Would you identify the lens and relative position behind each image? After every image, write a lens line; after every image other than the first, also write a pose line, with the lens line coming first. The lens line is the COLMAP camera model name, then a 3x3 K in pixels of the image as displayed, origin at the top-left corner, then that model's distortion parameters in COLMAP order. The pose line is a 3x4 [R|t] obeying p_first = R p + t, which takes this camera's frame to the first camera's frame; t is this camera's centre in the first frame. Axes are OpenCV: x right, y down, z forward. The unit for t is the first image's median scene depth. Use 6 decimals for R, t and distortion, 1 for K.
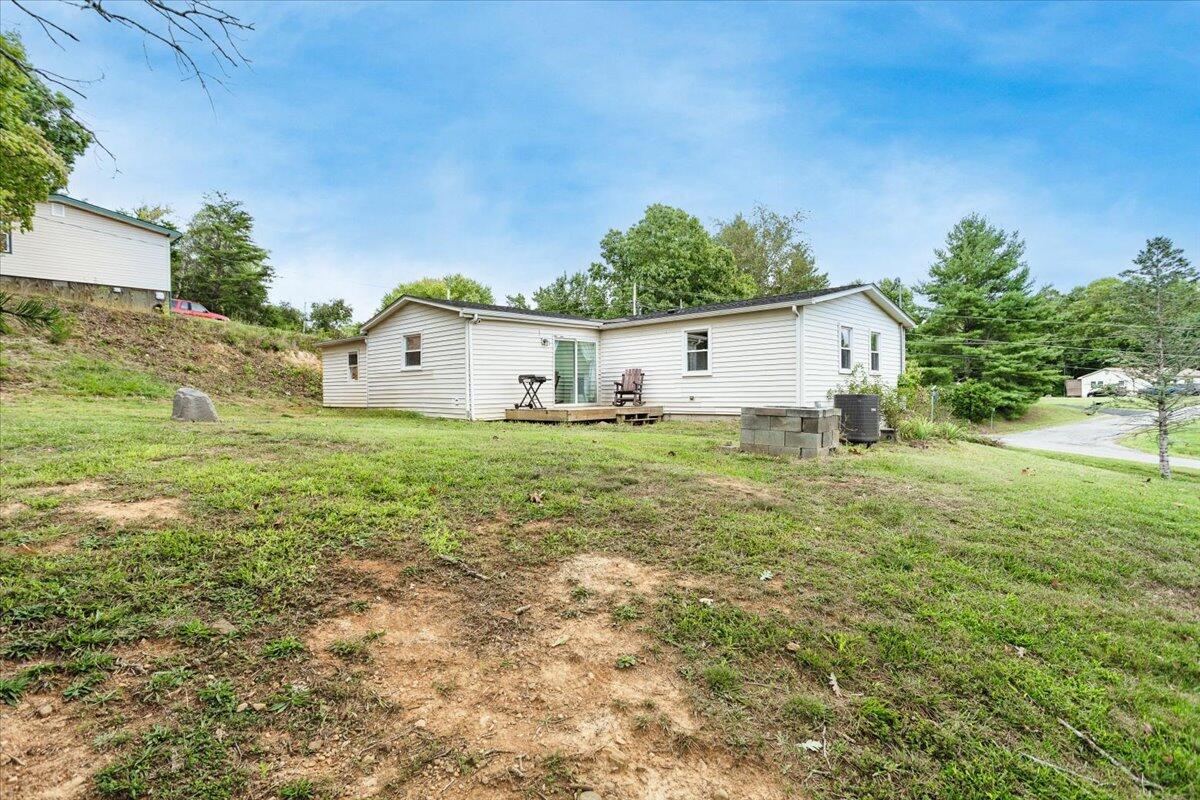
lens RADIAL K [[592.0, 0, 597.6], [0, 592.0, 386.4], [0, 0, 1]] dist [0.001884, 0.000741]
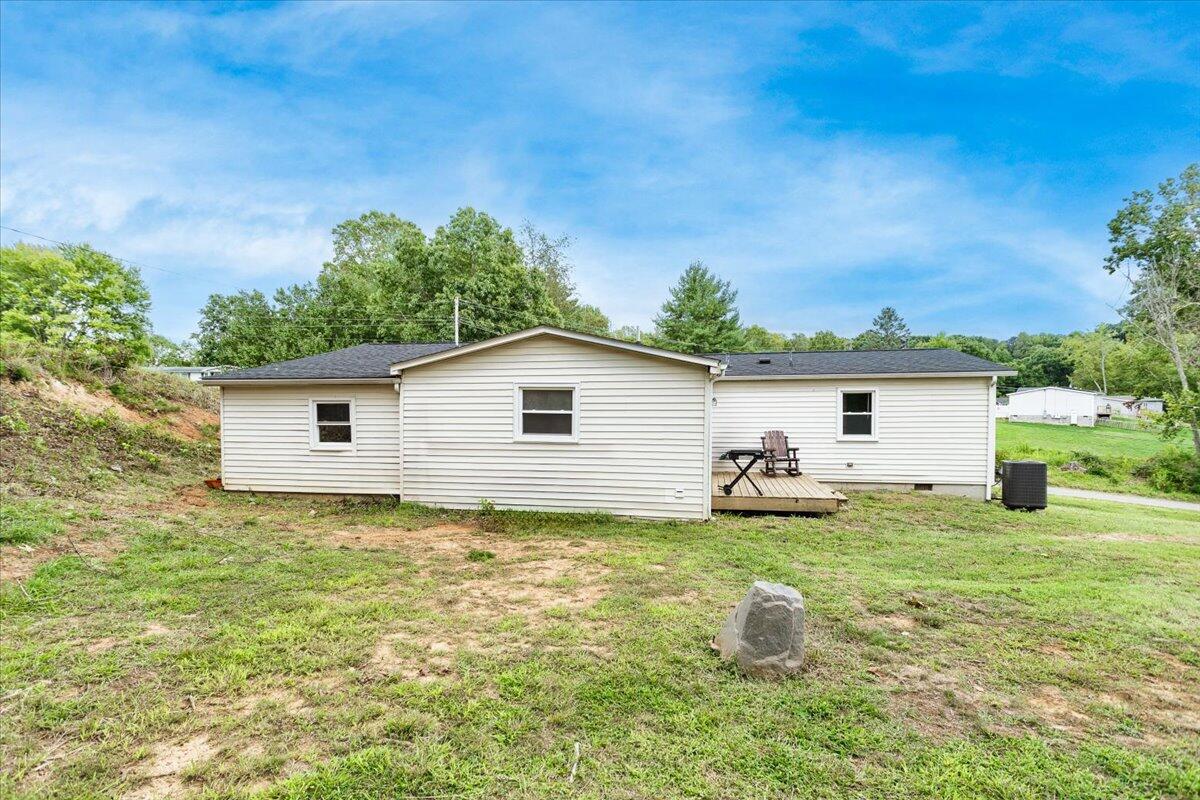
lens RADIAL K [[592.0, 0, 597.6], [0, 592.0, 386.4], [0, 0, 1]] dist [0.001884, 0.000741]
pose [[0.834430, 0.015120, 0.550906, -0.633902], [-0.007907, 0.999849, -0.015465, -0.079580], [-0.551057, 0.008549, 0.834424, 0.430108]]
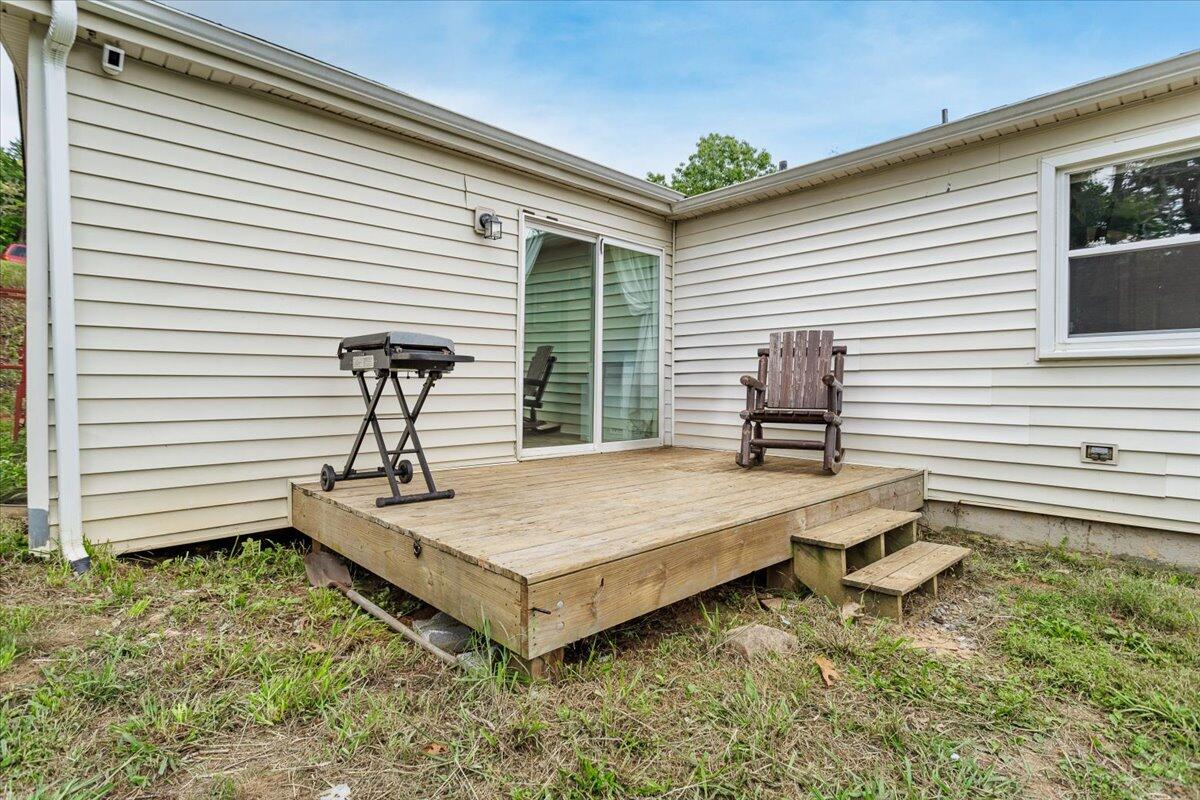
lens RADIAL K [[592.0, 0, 597.6], [0, 592.0, 386.4], [0, 0, 1]] dist [0.001884, 0.000741]
pose [[0.998990, 0.020132, -0.040177, -0.024777], [-0.019731, 0.999752, 0.010330, -0.004587], [0.040375, -0.009527, 0.999139, 0.724232]]
